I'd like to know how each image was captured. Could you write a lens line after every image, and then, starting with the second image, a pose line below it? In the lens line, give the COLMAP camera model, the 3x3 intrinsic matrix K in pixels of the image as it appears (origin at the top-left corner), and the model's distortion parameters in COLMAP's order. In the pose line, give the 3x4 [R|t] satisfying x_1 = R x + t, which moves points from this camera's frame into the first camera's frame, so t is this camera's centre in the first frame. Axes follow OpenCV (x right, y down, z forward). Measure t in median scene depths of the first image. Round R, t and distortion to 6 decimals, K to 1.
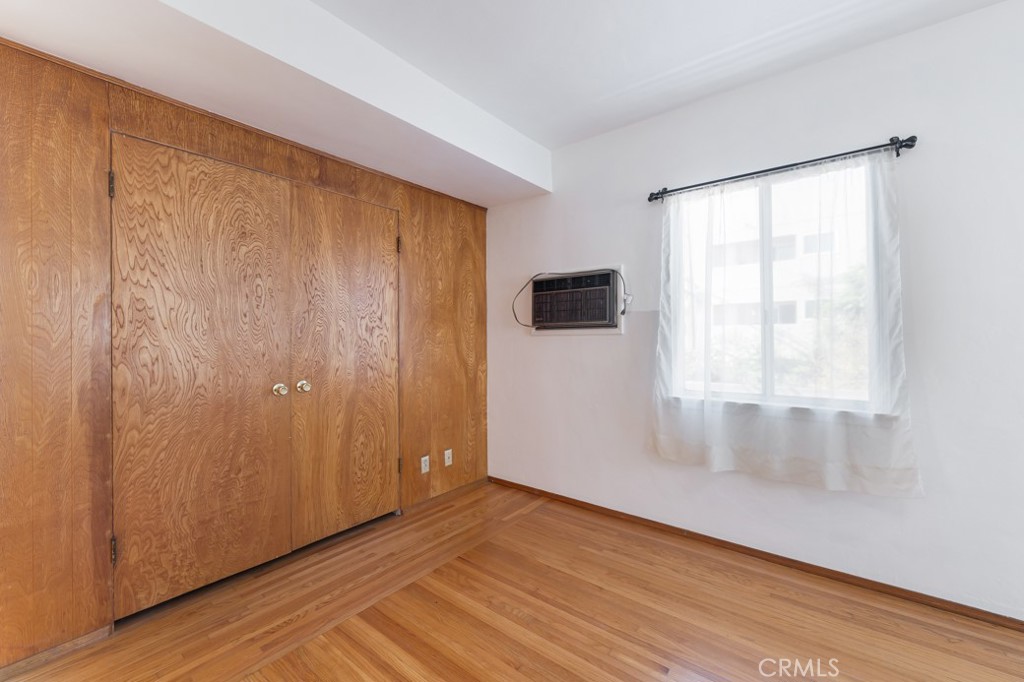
lens RADIAL K [[419.8, 0, 493.1], [0, 419.8, 334.7], [0, 0, 1]] dist [-0.002212, 0.000096]
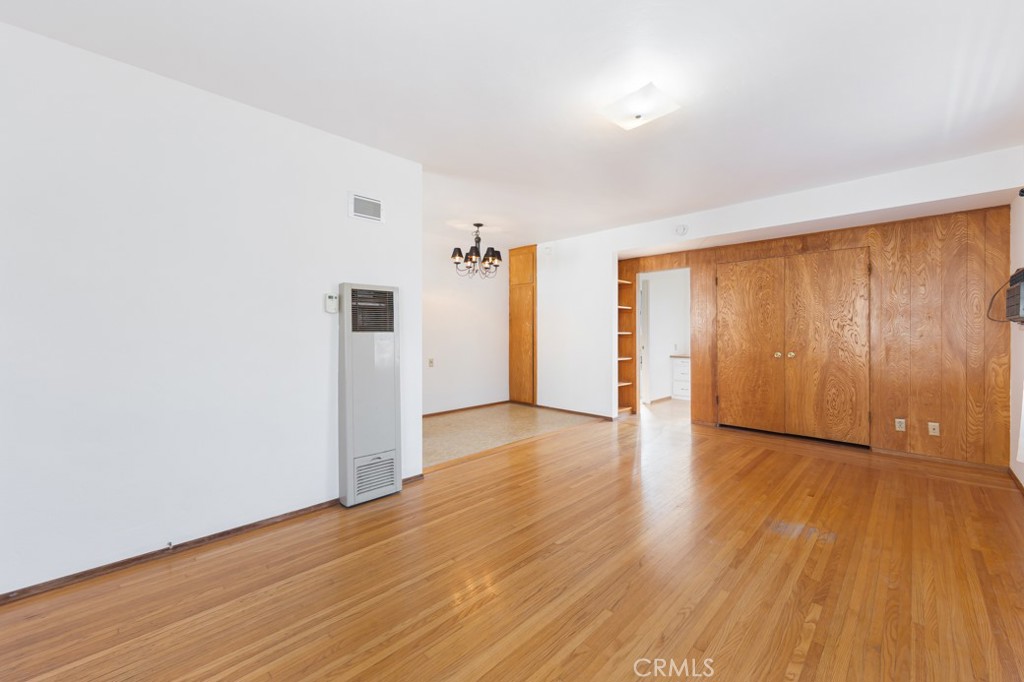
lens RADIAL K [[402.9, 0, 515.2], [0, 402.9, 332.6], [0, 0, 1]] dist [-0.000335, -0.000084]
pose [[-0.085343, 0.007655, -0.996322, 1.638852], [0.008831, 0.999937, 0.006926, -0.012042], [0.996313, -0.008208, -0.085405, -0.167957]]
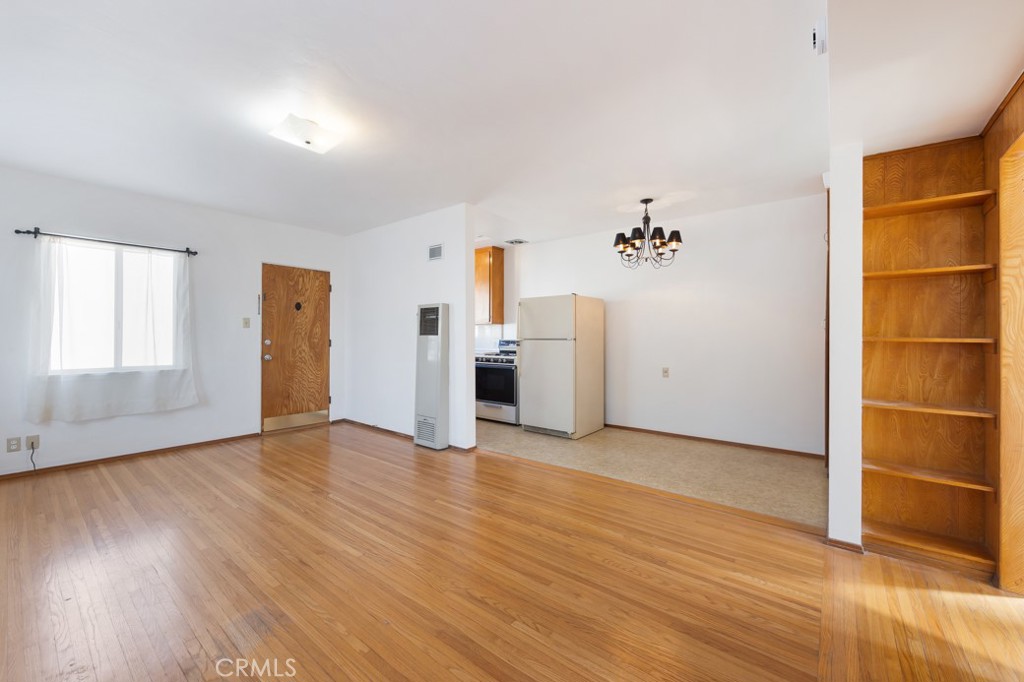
lens RADIAL K [[403.9, 0, 517.2], [0, 403.9, 337.8], [0, 0, 1]] dist [-0.003057, -0.000170]
pose [[-0.999633, 0.003462, -0.026873, 0.042018], [0.003536, 0.999990, -0.002707, 0.007403], [0.026864, -0.002801, -0.999635, 1.200447]]
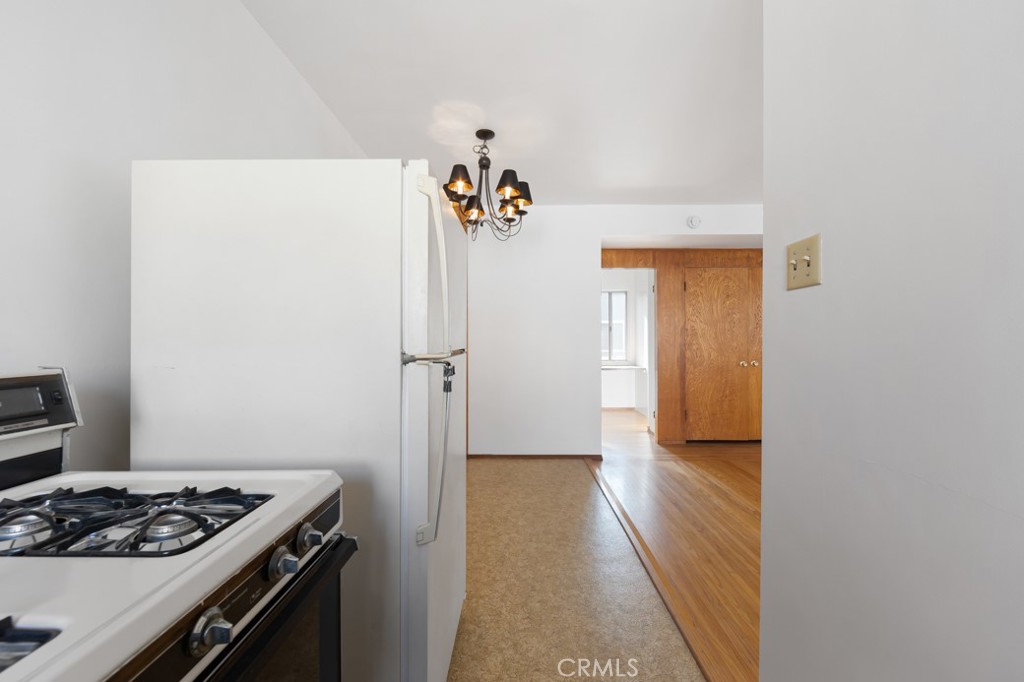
lens RADIAL K [[407.8, 0, 517.7], [0, 407.8, 340.5], [0, 0, 1]] dist [0.000856, -0.002533]
pose [[0.630821, 0.004823, -0.775914, 0.393977], [0.003105, 0.999957, 0.008740, -0.014585], [0.775922, -0.007922, 0.630779, -1.233392]]
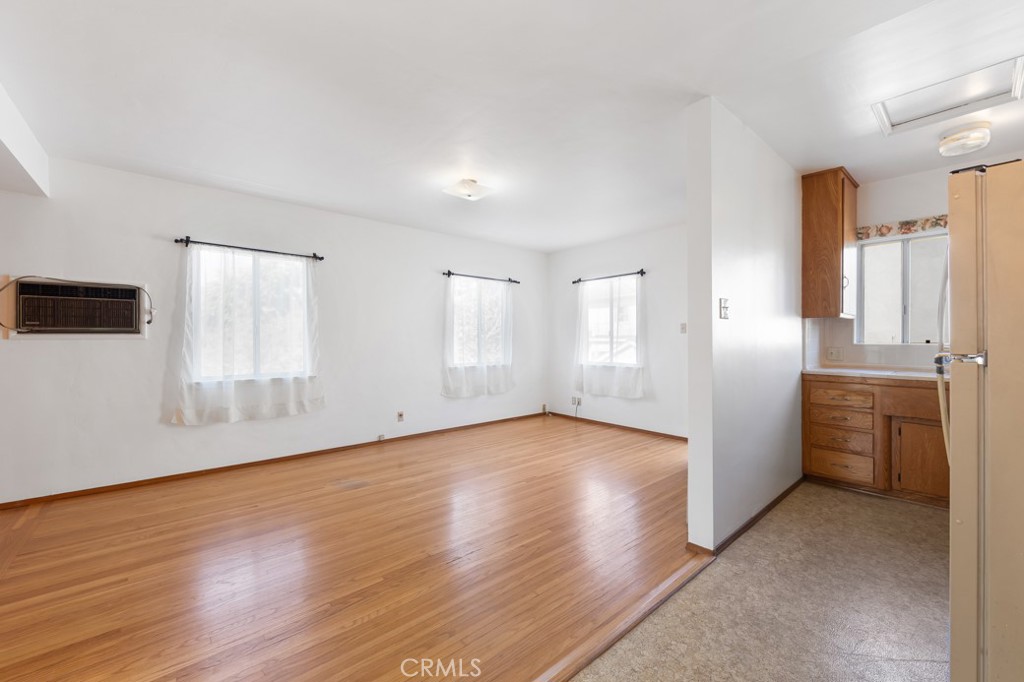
lens RADIAL K [[407.3, 0, 514.6], [0, 407.3, 339.6], [0, 0, 1]] dist [-0.002955, -0.000170]
pose [[0.163033, 0.004244, 0.986611, -0.875709], [-0.008042, 0.999963, -0.002973, -0.005649], [-0.986588, -0.007450, 0.163061, -0.360661]]
